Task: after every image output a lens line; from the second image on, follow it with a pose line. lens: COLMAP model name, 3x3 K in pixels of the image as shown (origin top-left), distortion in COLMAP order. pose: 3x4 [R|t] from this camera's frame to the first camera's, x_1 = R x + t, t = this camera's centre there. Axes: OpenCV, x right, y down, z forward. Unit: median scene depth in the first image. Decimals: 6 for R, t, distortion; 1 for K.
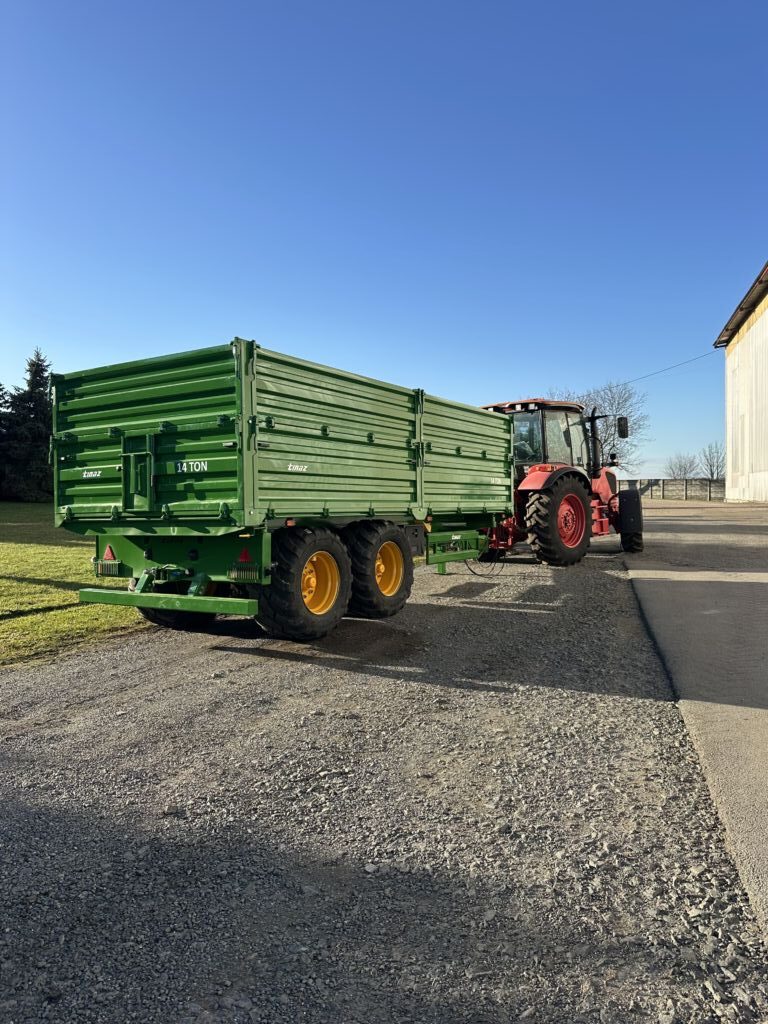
lens RADIAL K [[705.9, 0, 375.9], [0, 705.9, 514.0], [0, 0, 1]] dist [0.038967, -0.033292]
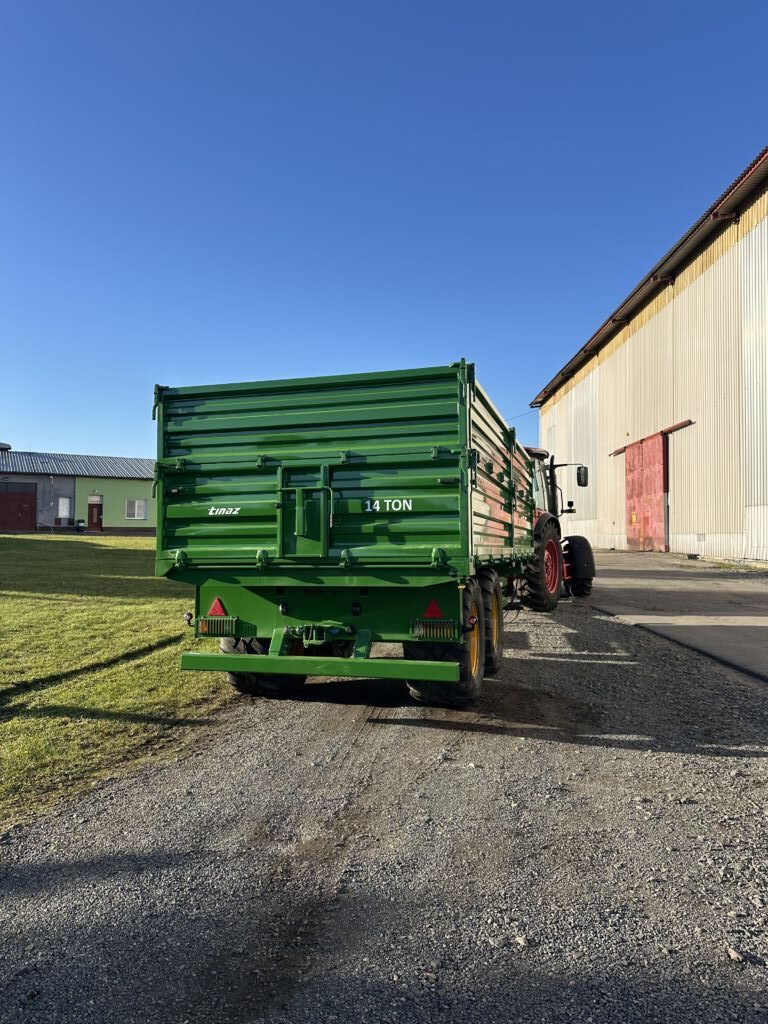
lens RADIAL K [[705.9, 0, 369.6], [0, 705.9, 507.3], [0, 0, 1]] dist [0.038967, -0.033292]
pose [[0.965418, 0.024108, 0.259592, -0.469690], [-0.006082, 0.997527, -0.070018, -0.004362], [-0.260638, 0.066018, 0.963177, 0.179984]]
